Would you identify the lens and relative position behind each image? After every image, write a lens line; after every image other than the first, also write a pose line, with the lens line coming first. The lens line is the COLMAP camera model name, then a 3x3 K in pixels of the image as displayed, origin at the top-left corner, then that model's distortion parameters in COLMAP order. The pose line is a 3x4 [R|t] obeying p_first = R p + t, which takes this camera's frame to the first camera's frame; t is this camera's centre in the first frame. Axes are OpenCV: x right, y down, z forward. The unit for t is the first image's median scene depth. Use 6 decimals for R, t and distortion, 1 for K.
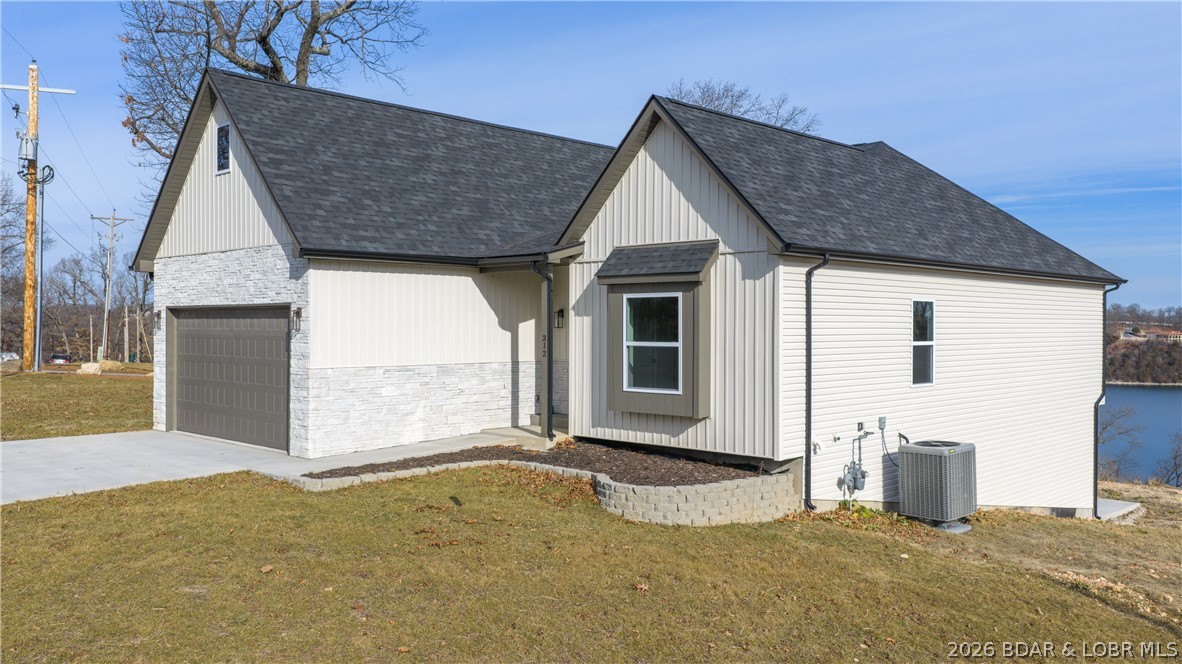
lens RADIAL K [[973.1, 0, 591.0], [0, 973.1, 332.0], [0, 0, 1]] dist [0.047637, -0.109364]
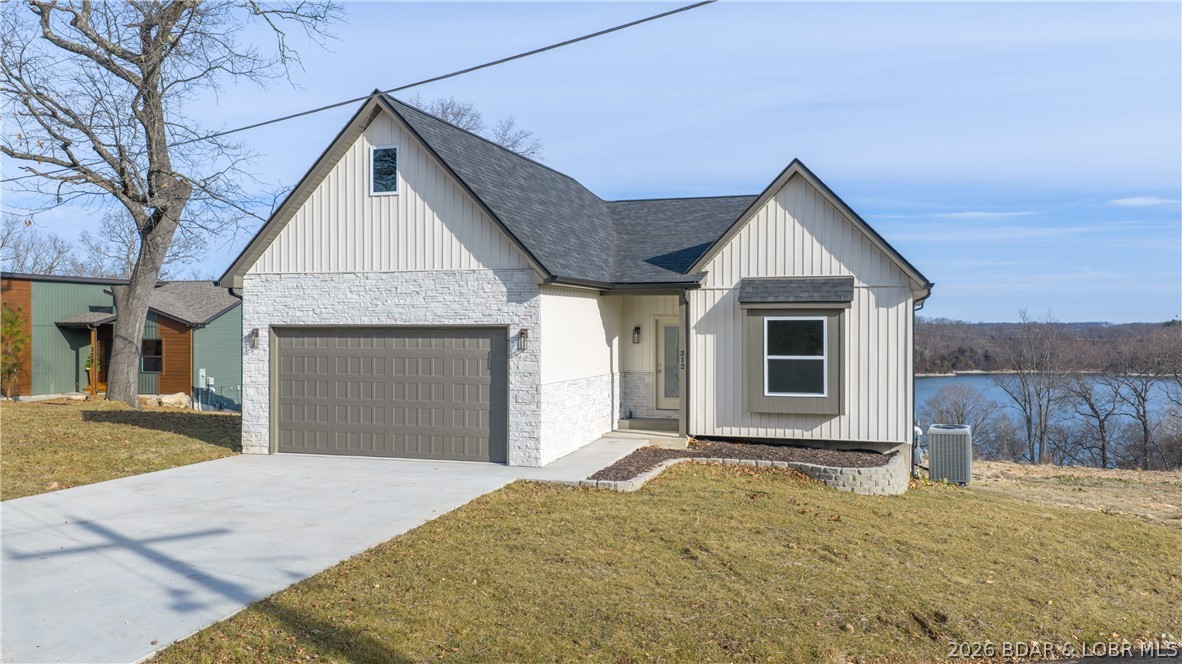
lens RADIAL K [[973.1, 0, 591.0], [0, 973.1, 332.0], [0, 0, 1]] dist [0.047637, -0.109364]
pose [[0.892903, -0.004523, 0.450227, -0.713549], [0.004958, 0.999988, 0.000213, -0.021278], [-0.450223, 0.002042, 0.892914, -0.000398]]
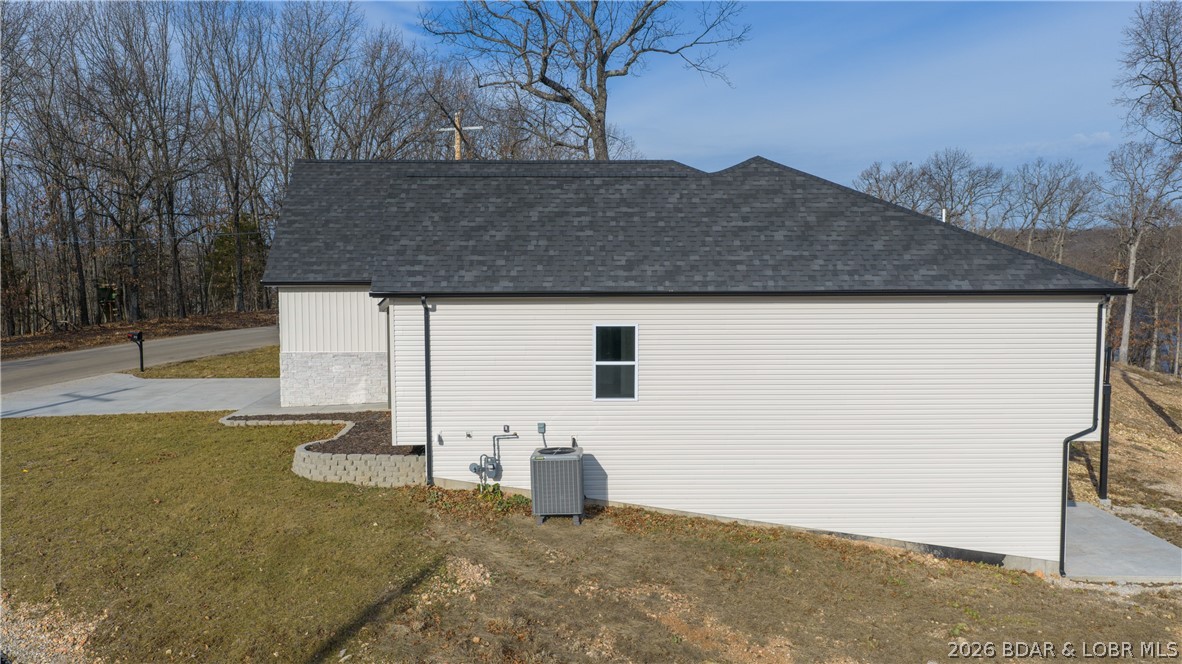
lens RADIAL K [[973.1, 0, 591.0], [0, 973.1, 332.0], [0, 0, 1]] dist [0.047637, -0.109364]
pose [[0.713365, 0.053723, -0.698730, 1.219307], [-0.002761, 0.997265, 0.073858, -0.118723], [0.700787, -0.050759, 0.711562, 0.196702]]
